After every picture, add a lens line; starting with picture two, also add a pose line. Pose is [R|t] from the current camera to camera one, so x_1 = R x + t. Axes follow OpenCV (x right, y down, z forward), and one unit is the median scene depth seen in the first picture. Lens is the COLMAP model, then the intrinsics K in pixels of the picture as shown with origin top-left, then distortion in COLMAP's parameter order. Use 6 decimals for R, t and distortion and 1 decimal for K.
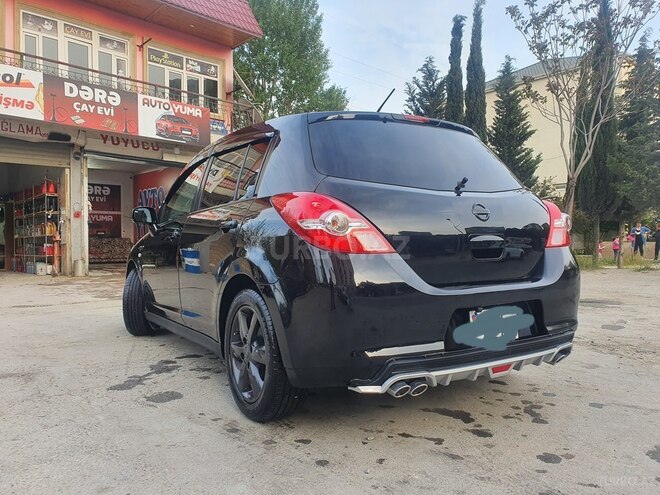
lens RADIAL K [[518.6, 0, 328.1], [0, 518.6, 247.3], [0, 0, 1]] dist [-0.001749, 0.028825]
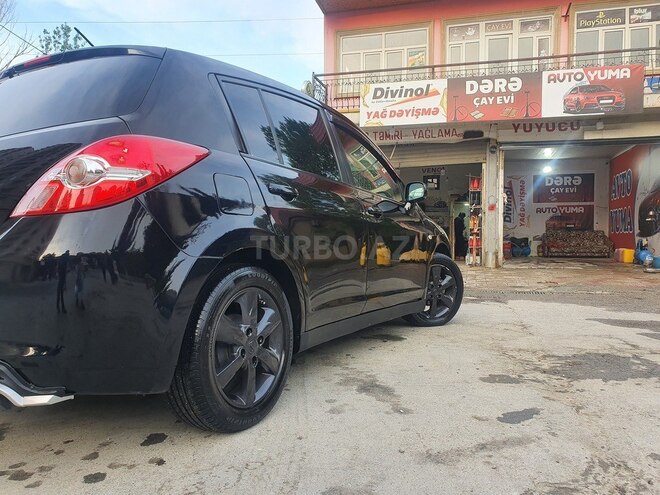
lens RADIAL K [[518.6, 0, 333.6], [0, 518.6, 252.2], [0, 0, 1]] dist [-0.001749, 0.028825]
pose [[0.523351, 0.020190, -0.851878, 0.236488], [-0.004346, 0.999769, 0.021025, 0.005295], [0.852106, -0.007301, 0.523318, 0.210242]]
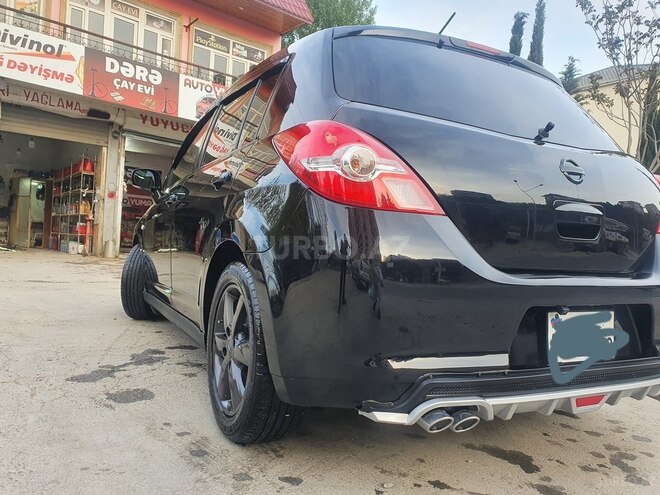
lens RADIAL K [[518.6, 0, 333.3], [0, 518.6, 250.8], [0, 0, 1]] dist [-0.001749, 0.028825]
pose [[0.995417, 0.067921, -0.067320, 0.006128], [-0.067785, 0.997691, 0.004307, 0.010587], [0.067457, 0.000276, 0.997722, 0.054884]]
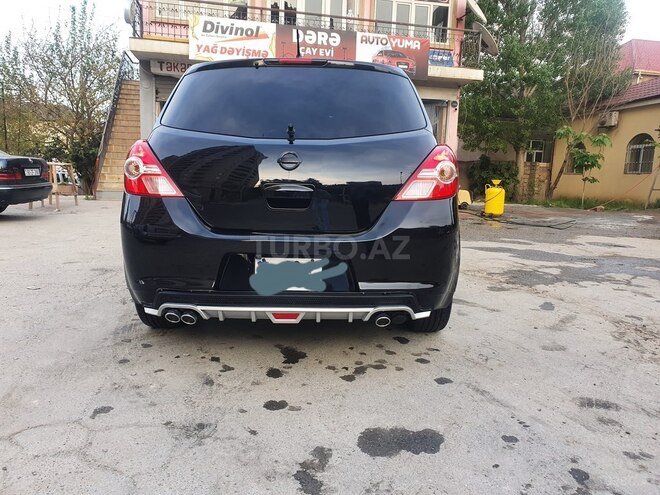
lens RADIAL K [[518.6, 0, 325.1], [0, 518.6, 245.7], [0, 0, 1]] dist [-0.001749, 0.028825]
pose [[0.853792, 0.102437, -0.510437, 0.164687], [-0.037546, 0.990014, 0.135880, -0.008381], [0.519259, -0.096848, 0.849112, 0.033979]]
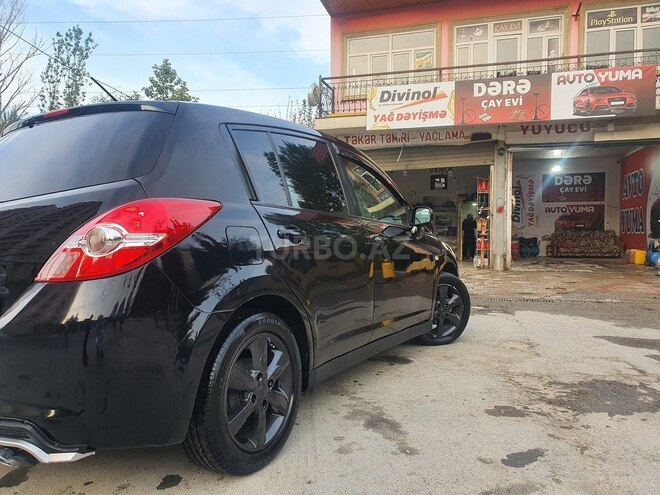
lens RADIAL K [[518.6, 0, 326.5], [0, 518.6, 253.3], [0, 0, 1]] dist [-0.001749, 0.028825]
pose [[0.499613, 0.028894, -0.865767, 0.239926], [-0.000908, 0.999460, 0.032832, -0.011631], [0.866248, -0.015618, 0.499370, 0.207991]]
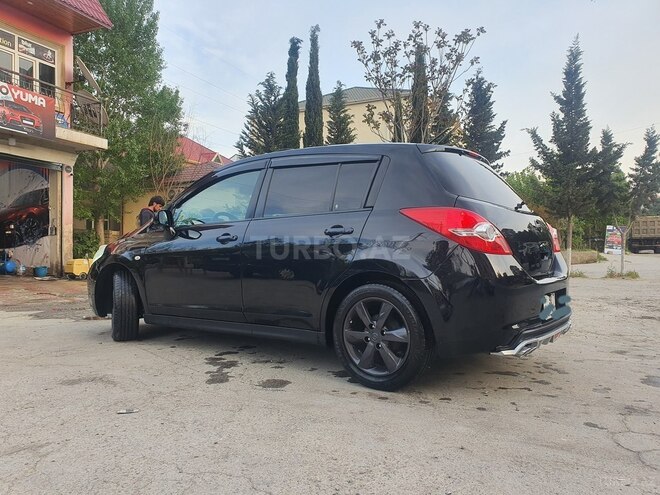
lens RADIAL K [[518.6, 0, 328.0], [0, 518.6, 247.0], [0, 0, 1]] dist [-0.001749, 0.028825]
pose [[0.925869, 0.012528, 0.377638, -0.144875], [-0.006944, 0.999846, -0.016146, 0.002949], [-0.377782, 0.012327, 0.925813, -0.017121]]
